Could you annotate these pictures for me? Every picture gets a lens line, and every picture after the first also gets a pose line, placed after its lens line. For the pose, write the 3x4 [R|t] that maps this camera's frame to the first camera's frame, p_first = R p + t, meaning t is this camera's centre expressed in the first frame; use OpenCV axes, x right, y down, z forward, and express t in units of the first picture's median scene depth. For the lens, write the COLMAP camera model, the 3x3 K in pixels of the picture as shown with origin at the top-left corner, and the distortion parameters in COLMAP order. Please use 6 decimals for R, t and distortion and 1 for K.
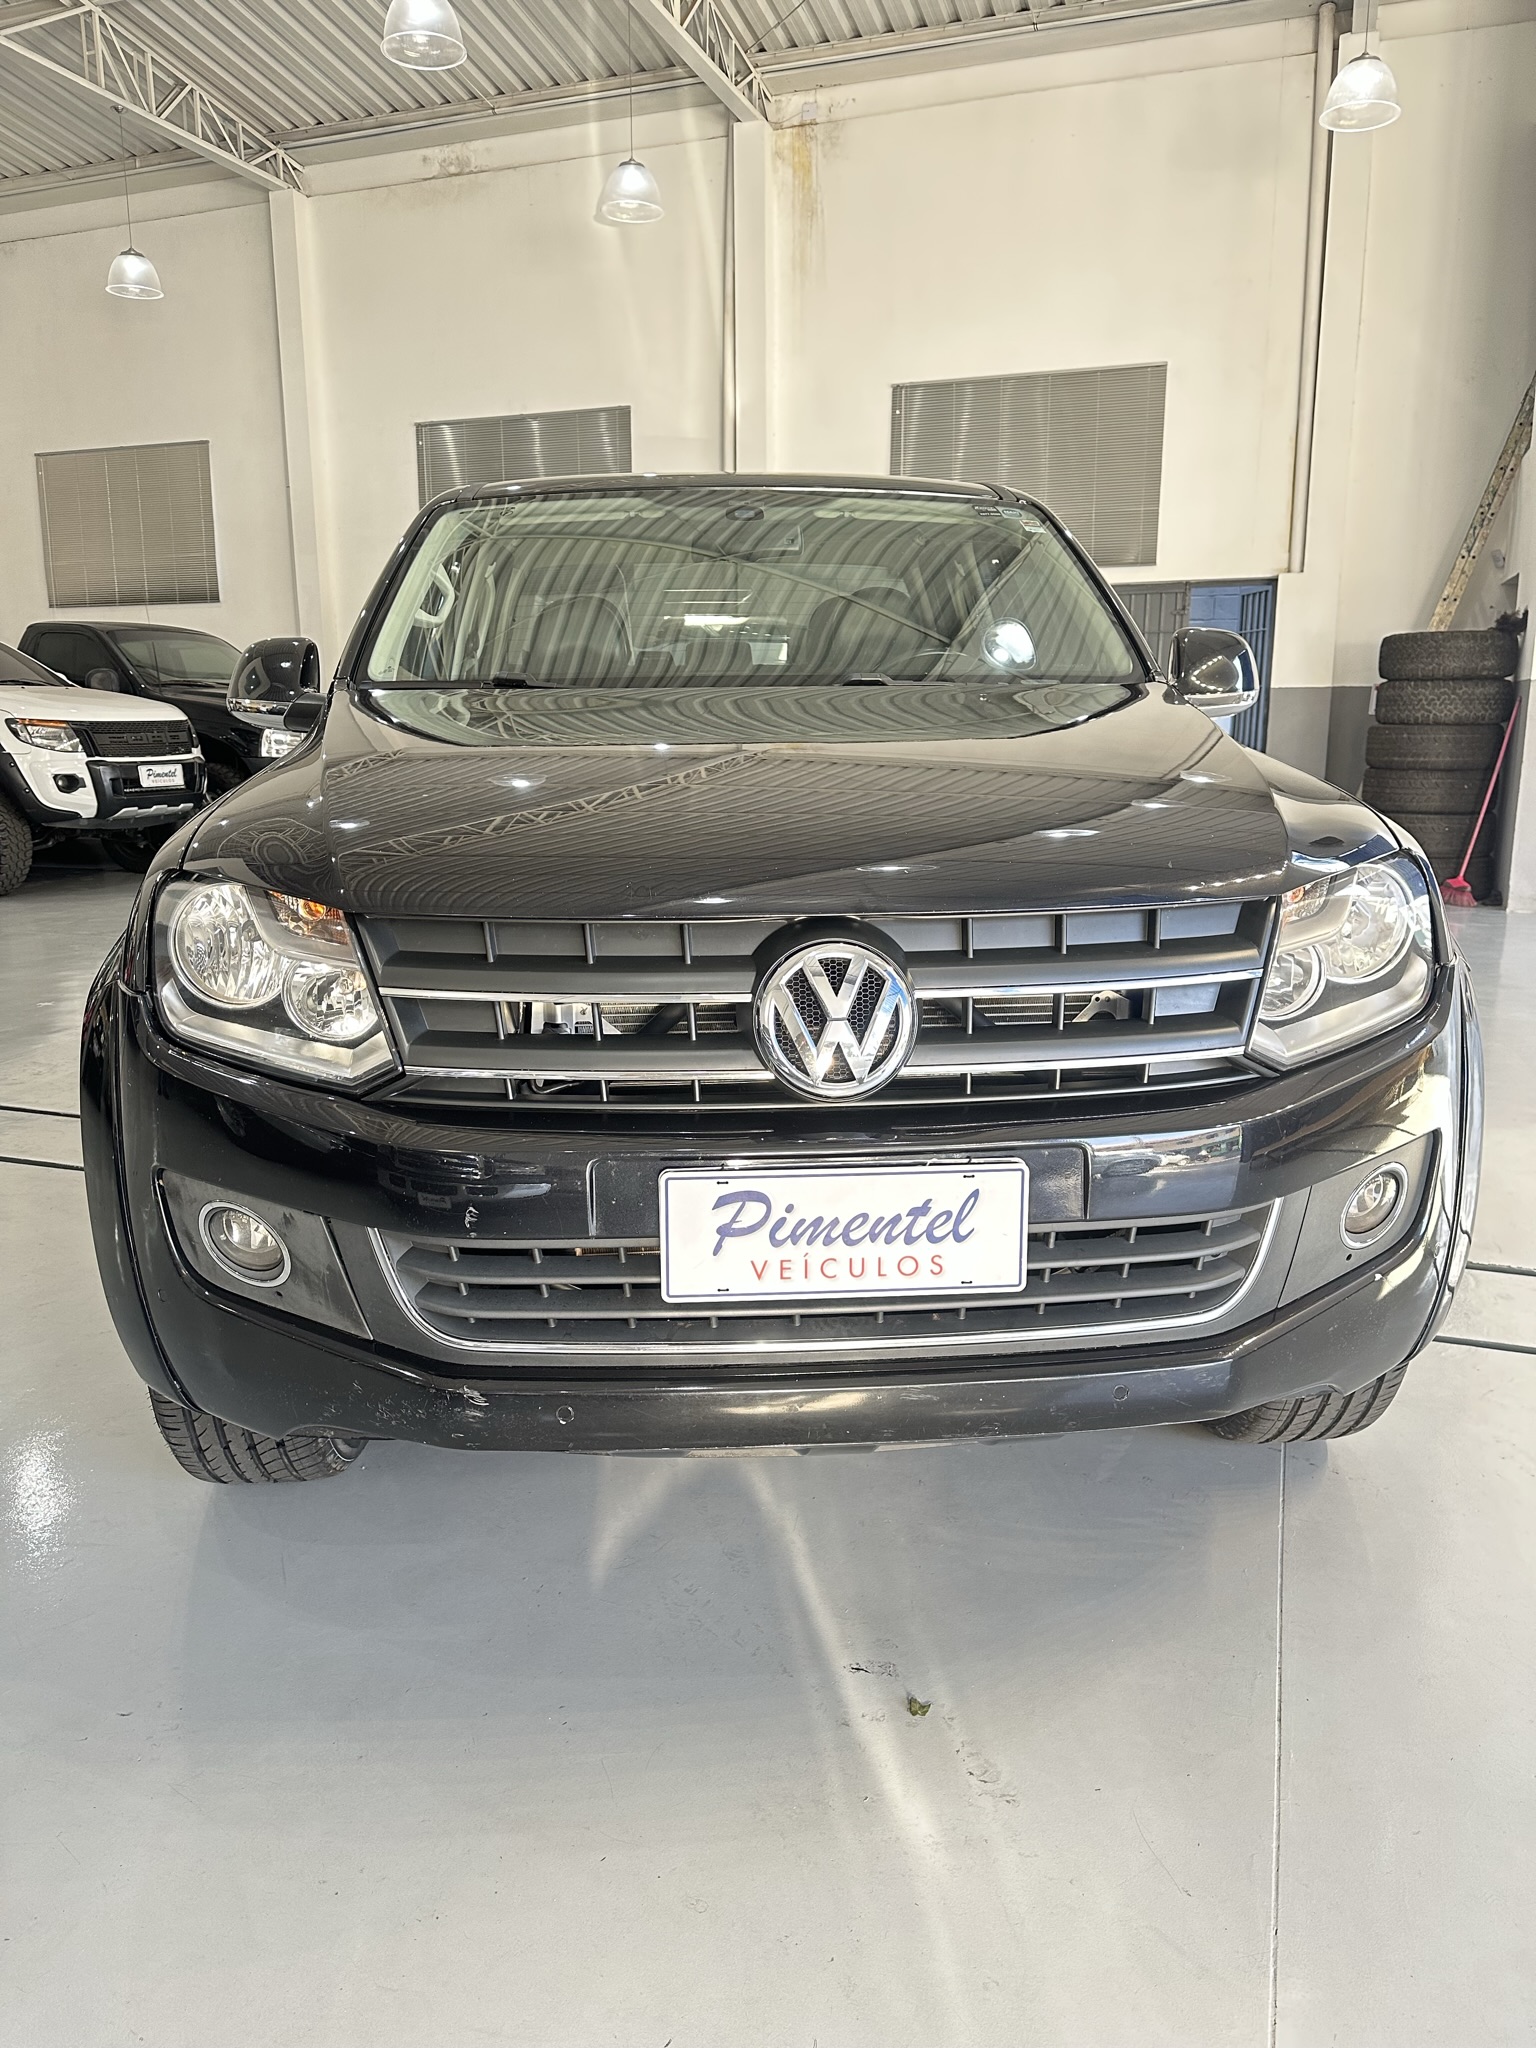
lens RADIAL K [[1421.2, 0, 768.0], [0, 1421.2, 1024.0], [0, 0, 1]] dist [0.036379, -0.053343]
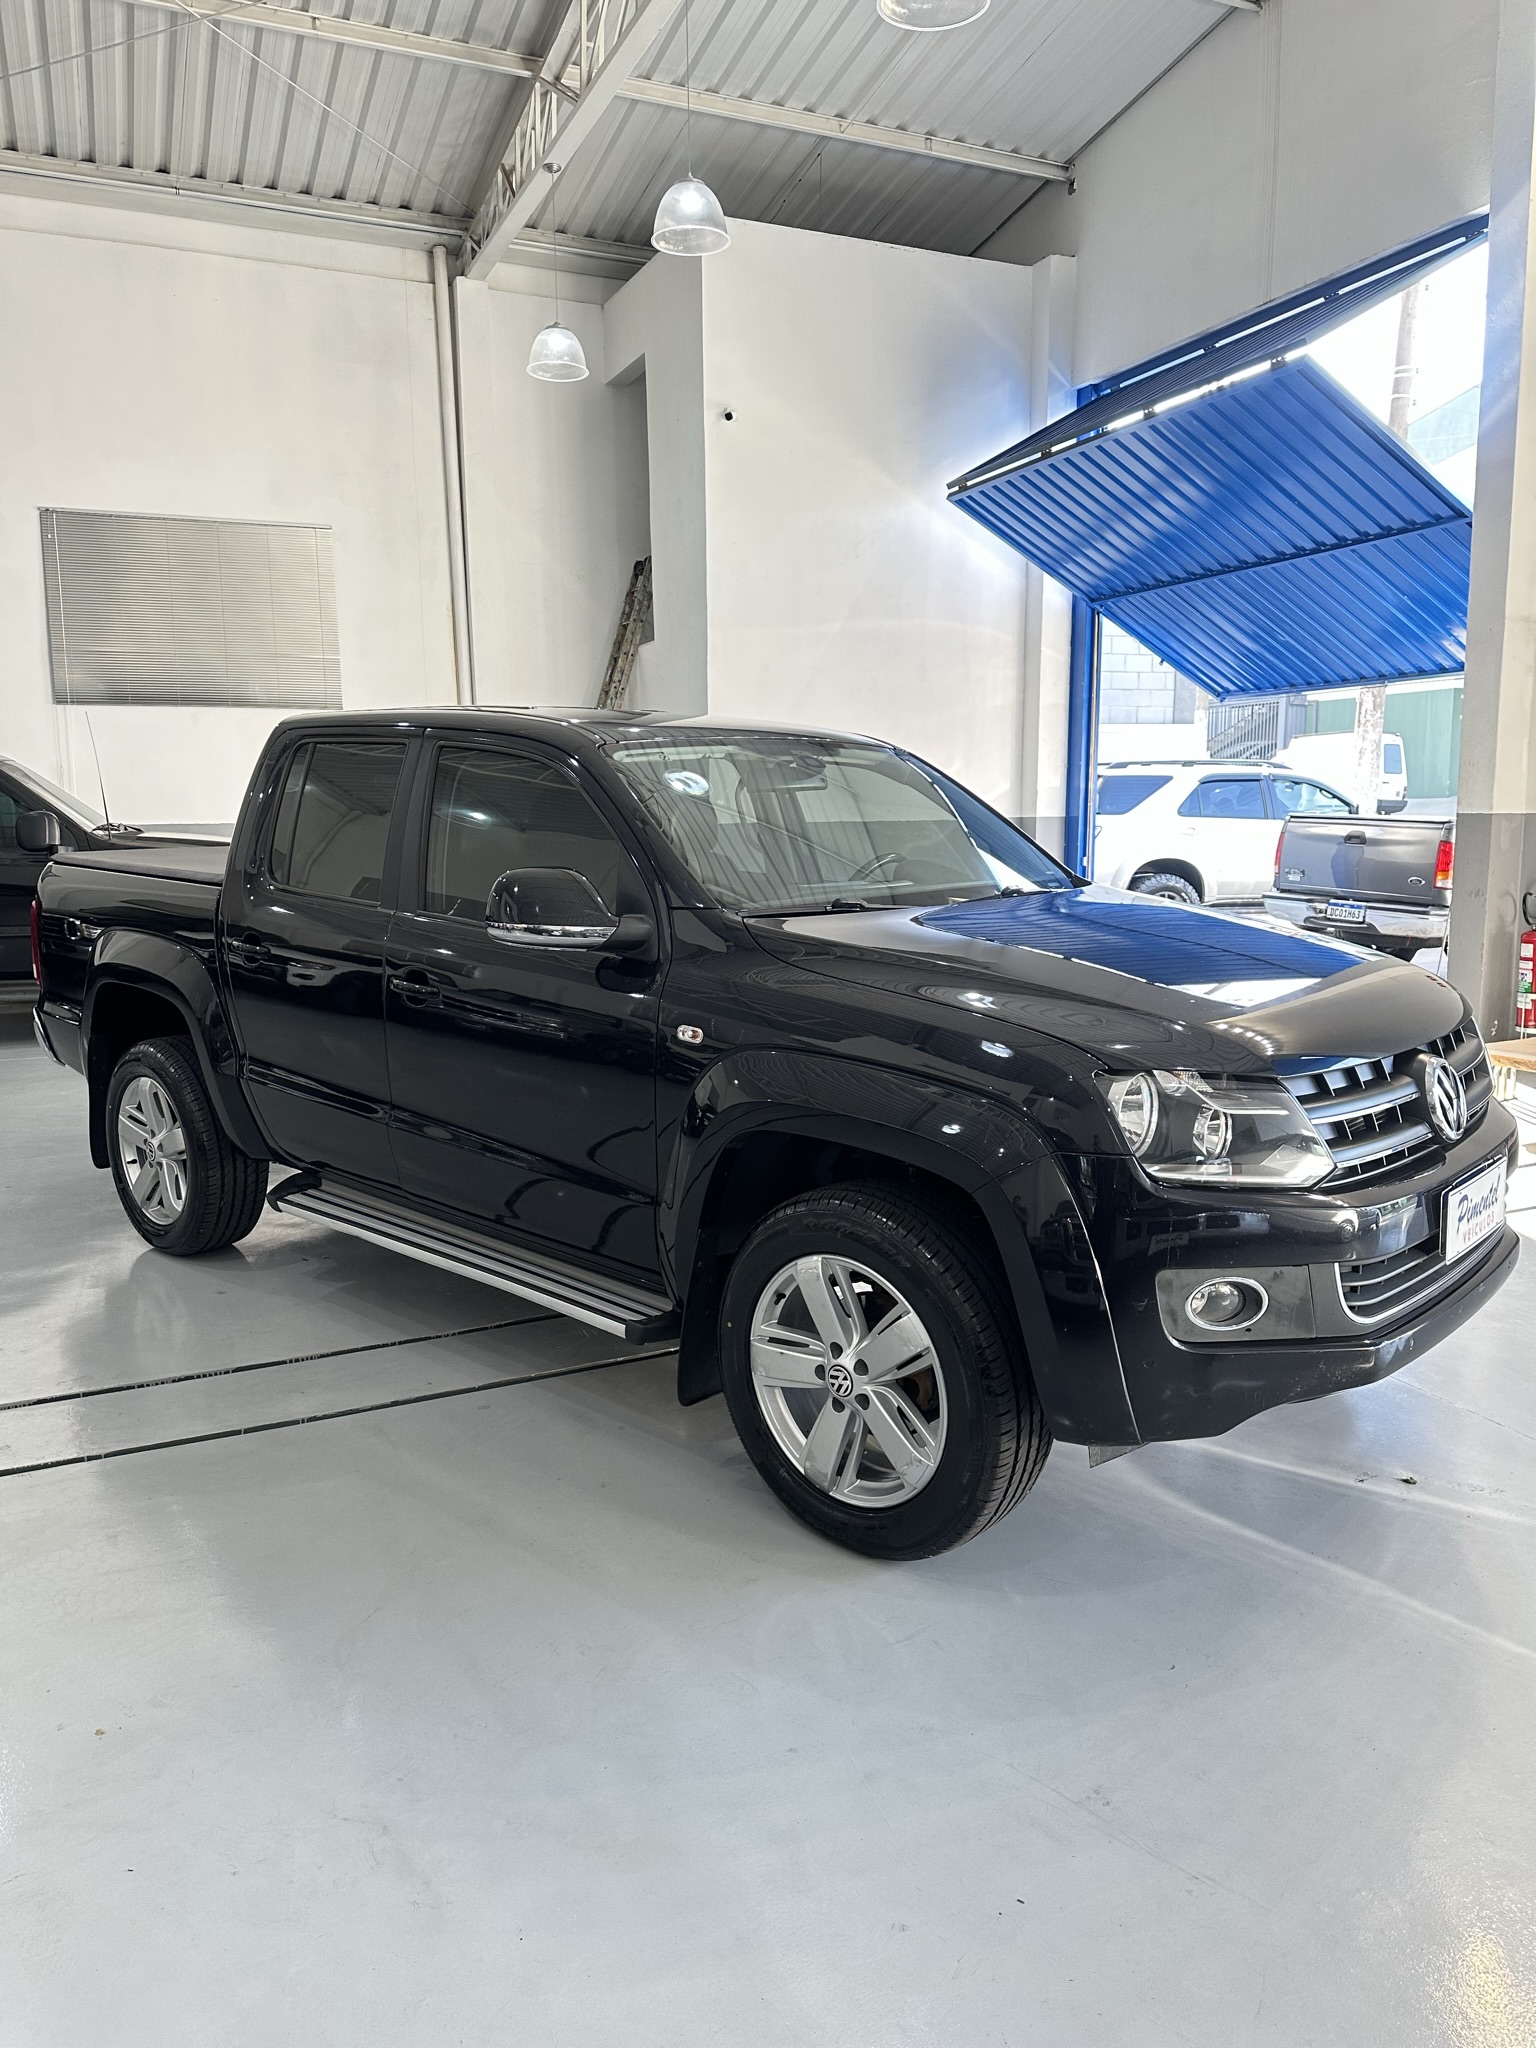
lens RADIAL K [[1421.2, 0, 768.0], [0, 1421.2, 1024.0], [0, 0, 1]] dist [0.036379, -0.053343]
pose [[0.722420, -0.101415, 0.683977, -0.278339], [0.147925, 0.988952, -0.009604, -0.032726], [-0.675446, 0.108116, 0.729440, 0.028501]]
